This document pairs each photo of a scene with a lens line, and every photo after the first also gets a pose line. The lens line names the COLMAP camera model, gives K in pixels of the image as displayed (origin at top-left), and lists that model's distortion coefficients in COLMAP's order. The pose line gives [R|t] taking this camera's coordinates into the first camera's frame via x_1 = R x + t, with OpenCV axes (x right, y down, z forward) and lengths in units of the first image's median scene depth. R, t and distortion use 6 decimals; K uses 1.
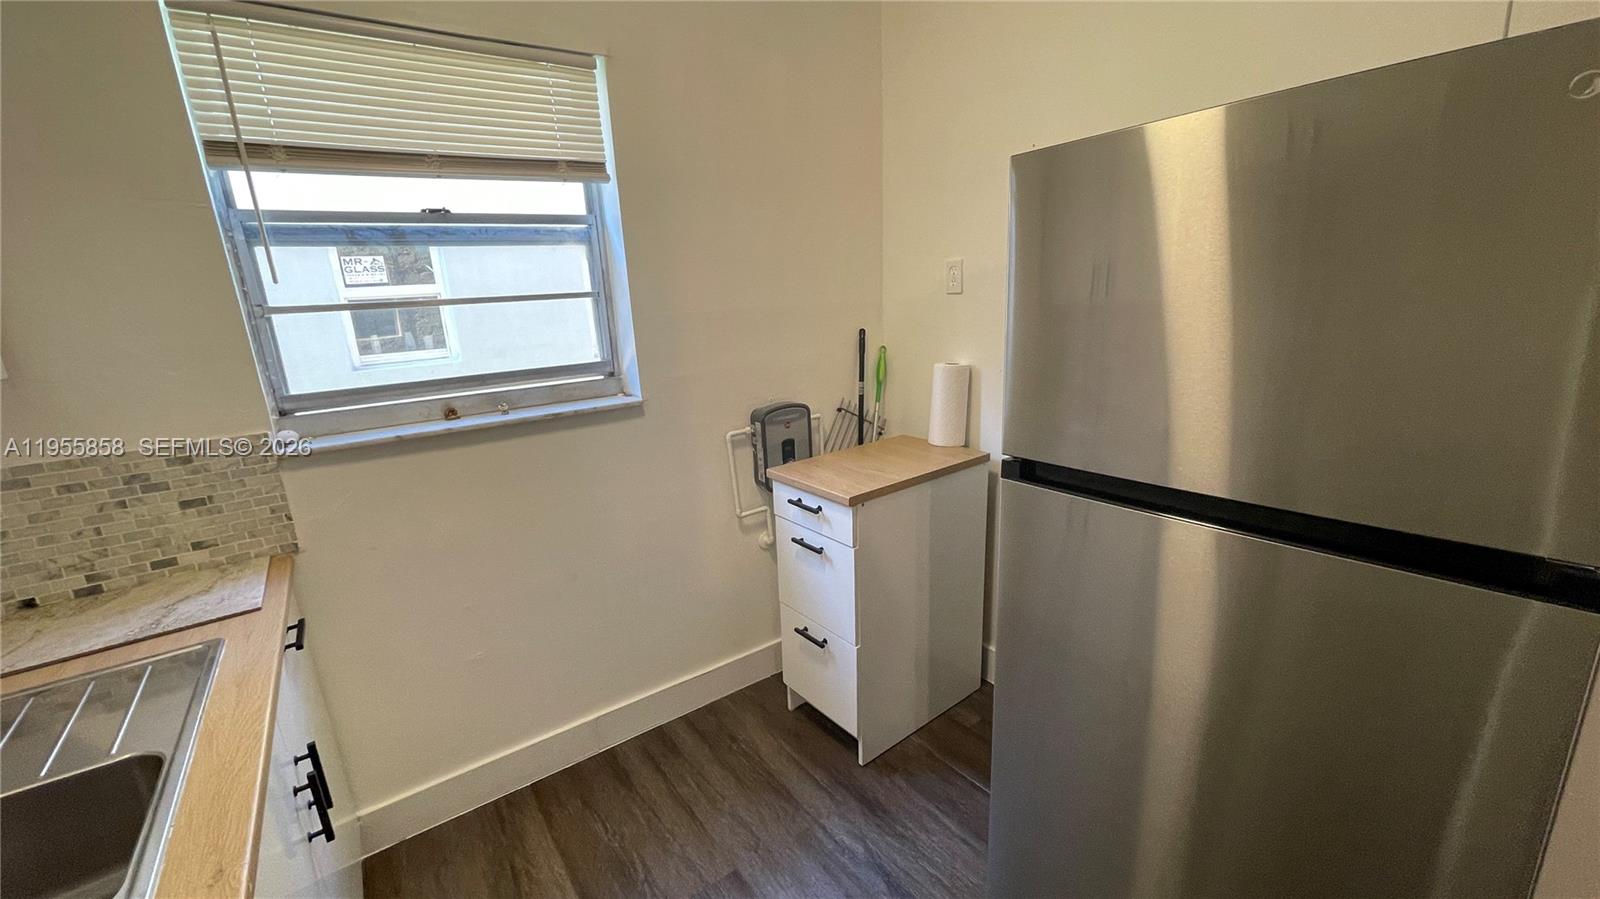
lens RADIAL K [[644.5, 0, 793.7], [0, 644.5, 453.5], [0, 0, 1]] dist [0.000136, -0.000007]
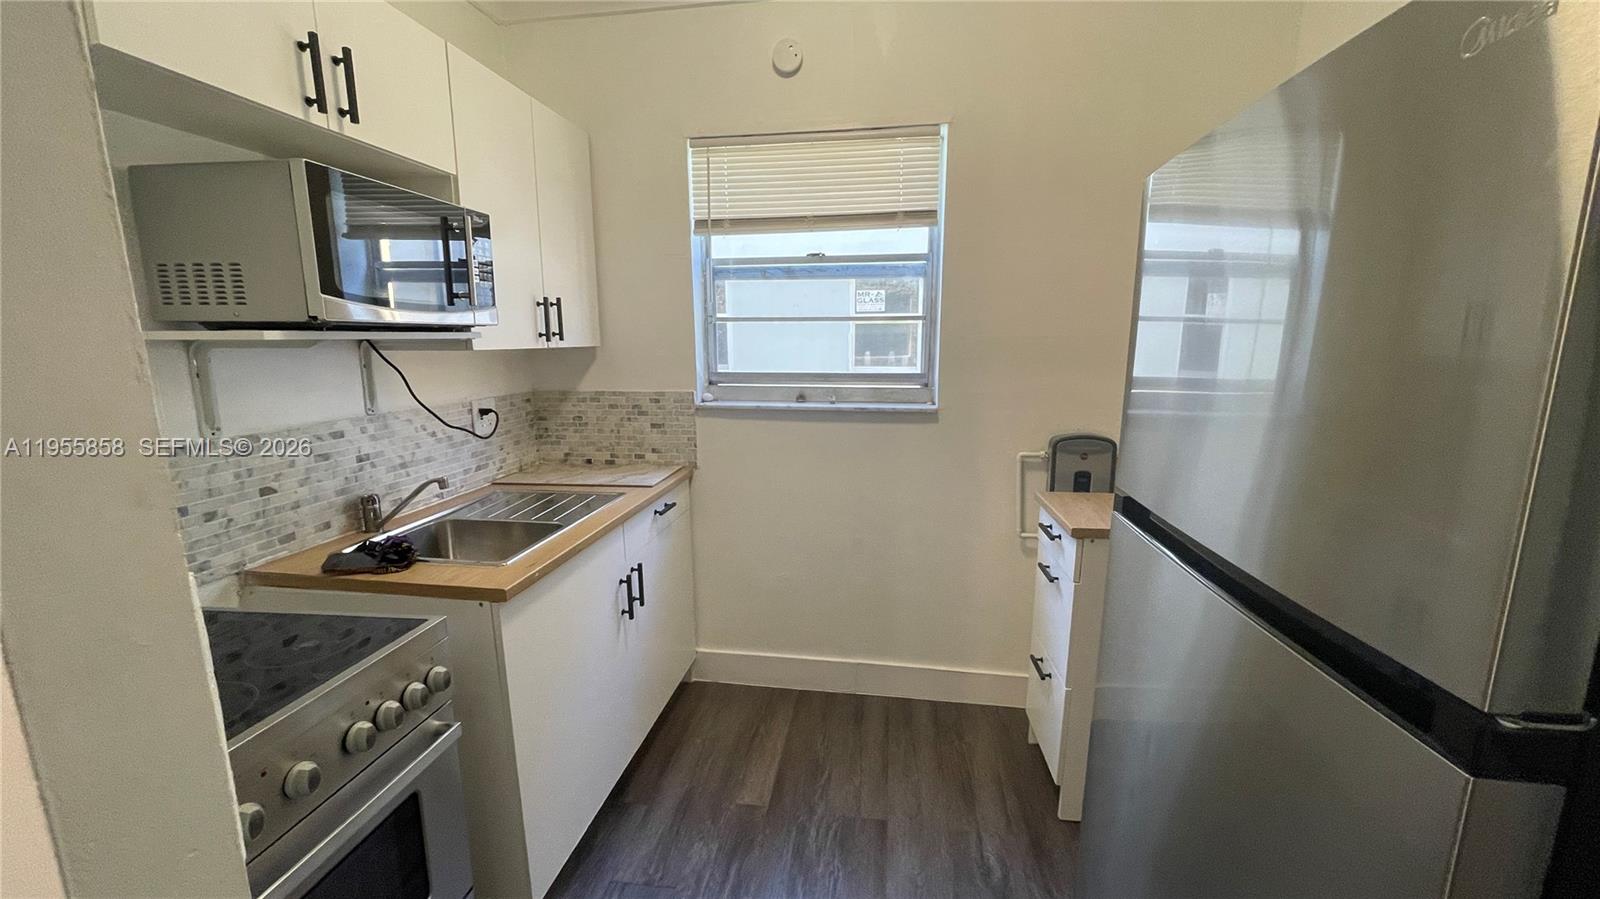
lens RADIAL K [[644.5, 0, 793.7], [0, 644.5, 453.5], [0, 0, 1]] dist [0.000136, -0.000007]
pose [[0.711408, 0.171622, -0.681502, 0.416648], [-0.207373, 0.977809, 0.029768, 0.016481], [0.671487, 0.120148, 0.731211, -0.011777]]
